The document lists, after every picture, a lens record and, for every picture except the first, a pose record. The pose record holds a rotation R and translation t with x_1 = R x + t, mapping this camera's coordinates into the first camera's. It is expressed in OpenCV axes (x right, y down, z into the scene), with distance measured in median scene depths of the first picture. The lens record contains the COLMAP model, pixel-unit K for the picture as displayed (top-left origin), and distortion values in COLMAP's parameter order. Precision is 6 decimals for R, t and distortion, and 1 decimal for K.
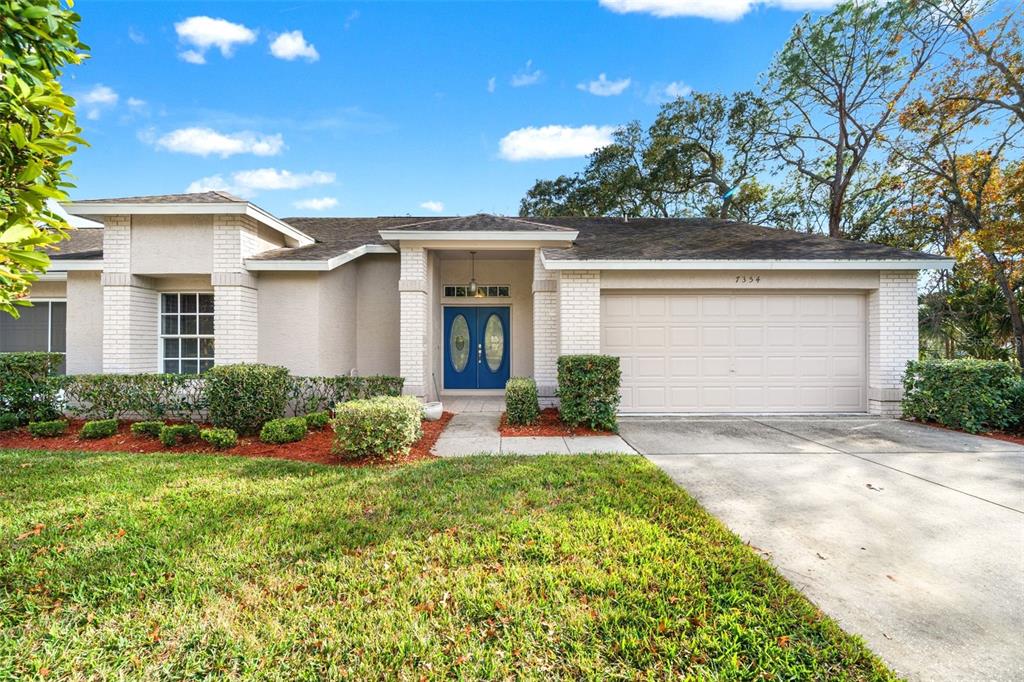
lens RADIAL K [[384.9, 0, 512.0], [0, 384.9, 341.0], [0, 0, 1]] dist [-0.001232, -0.000084]
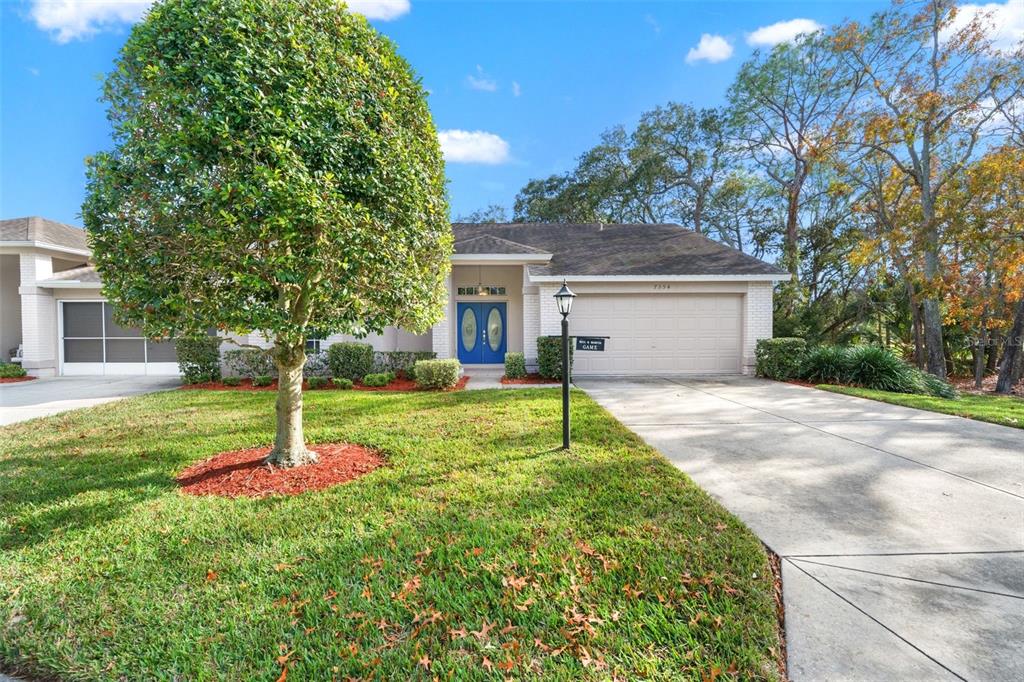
lens RADIAL K [[424.0, 0, 516.9], [0, 424.0, 340.5], [0, 0, 1]] dist [-0.000211, -0.000102]
pose [[0.999718, -0.004415, 0.023320, -0.005547], [0.003769, 0.999610, 0.027674, 0.003782], [-0.023433, -0.027579, 0.999345, -0.655403]]
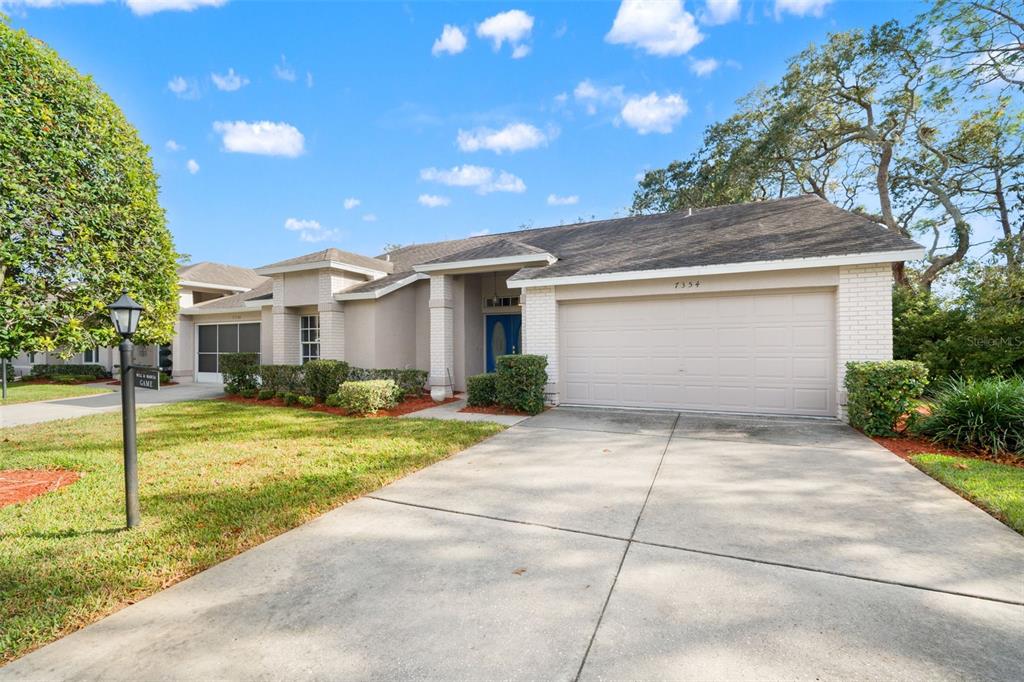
lens RADIAL K [[424.0, 0, 516.9], [0, 424.0, 340.5], [0, 0, 1]] dist [-0.000211, -0.000102]
pose [[0.913794, -0.011064, -0.406027, 0.633922], [0.011427, 0.999934, -0.001530, -0.008239], [0.406017, -0.003242, 0.913860, -0.265806]]
